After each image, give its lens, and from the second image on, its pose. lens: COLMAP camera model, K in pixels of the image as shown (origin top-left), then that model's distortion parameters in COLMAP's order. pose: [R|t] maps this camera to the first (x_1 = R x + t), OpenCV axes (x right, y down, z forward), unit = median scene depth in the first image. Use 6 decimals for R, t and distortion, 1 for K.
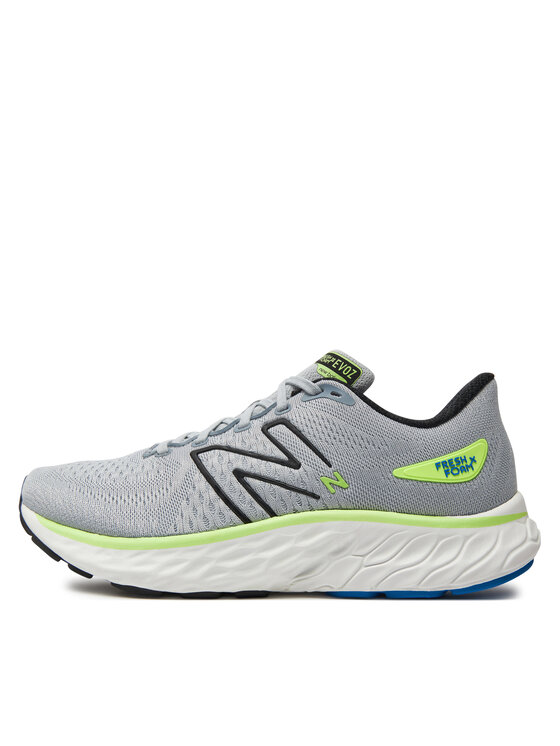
lens RADIAL K [[709.6, 0, 280.0], [0, 709.6, 373.0], [0, 0, 1]] dist [0.002973, 0.000645]
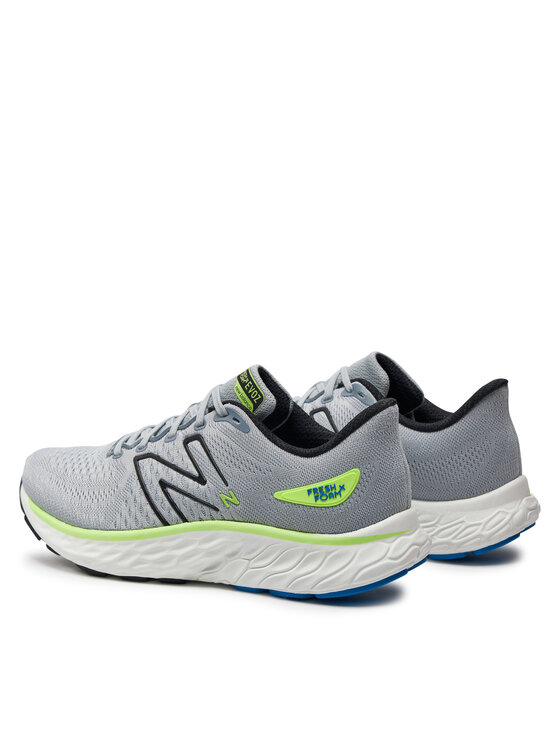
lens RADIAL K [[2194.1, 0, 280.0], [0, 2194.1, 373.0], [0, 0, 1]] dist [-0.047128, -0.162645]
pose [[0.891364, 0.055592, -0.449866, 1.818848], [0.093936, 0.948252, 0.303306, -1.168291], [0.443447, -0.312615, 0.840016, -2.008929]]
